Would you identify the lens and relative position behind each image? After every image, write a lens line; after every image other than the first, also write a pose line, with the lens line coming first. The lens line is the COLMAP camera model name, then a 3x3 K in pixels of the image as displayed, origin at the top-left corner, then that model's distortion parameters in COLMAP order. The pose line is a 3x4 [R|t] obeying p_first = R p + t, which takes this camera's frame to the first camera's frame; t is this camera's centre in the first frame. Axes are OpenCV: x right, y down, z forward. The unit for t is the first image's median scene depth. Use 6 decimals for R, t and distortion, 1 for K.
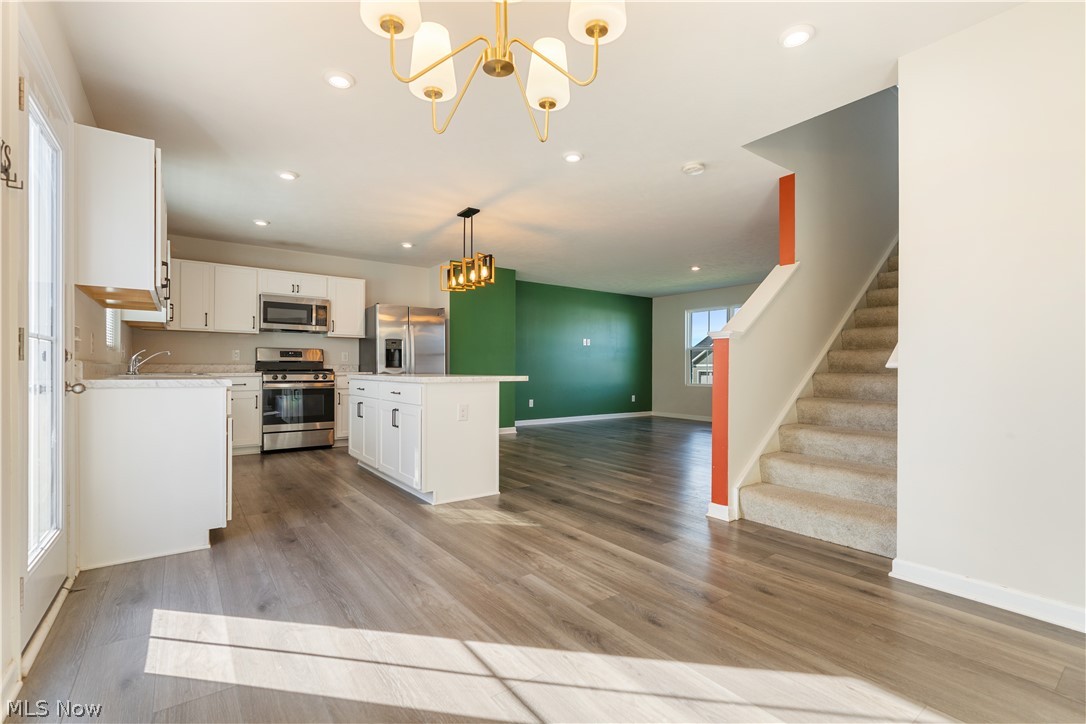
lens RADIAL K [[484.9, 0, 540.9], [0, 484.9, 366.5], [0, 0, 1]] dist [-0.000202, -0.000365]
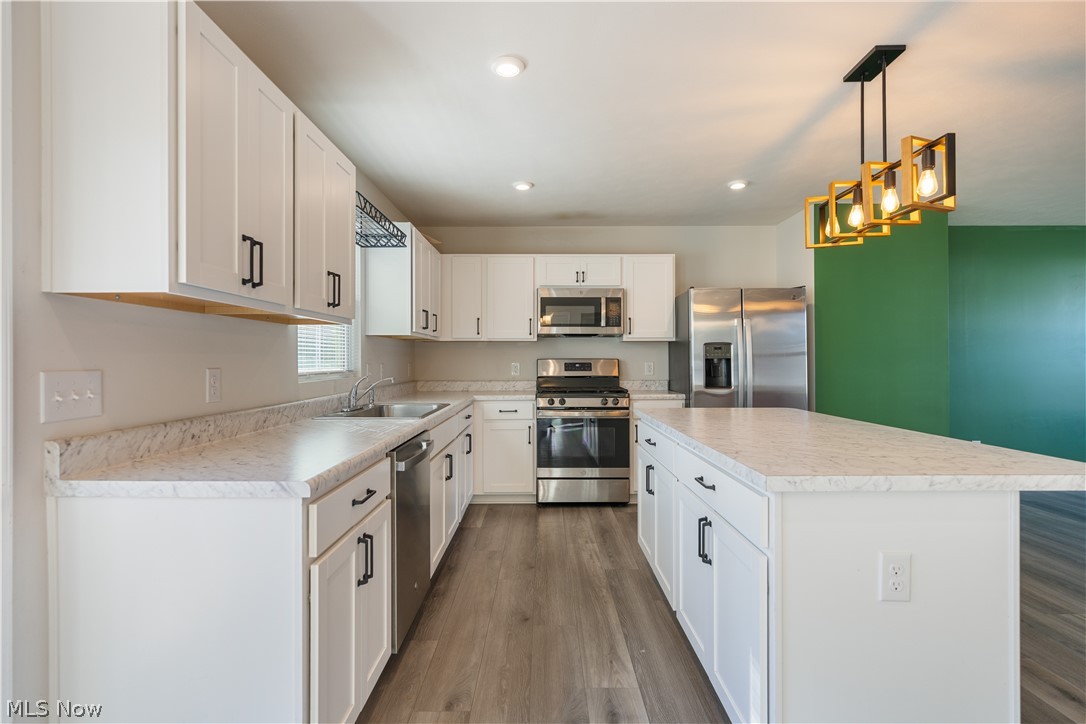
lens RADIAL K [[530.4, 0, 540.8], [0, 530.4, 358.6], [0, 0, 1]] dist [0.001577, 0.000930]
pose [[0.802256, -0.008762, -0.596916, -0.081439], [0.007780, 0.999961, -0.004222, -0.035553], [0.596930, -0.001257, 0.802292, 0.326447]]
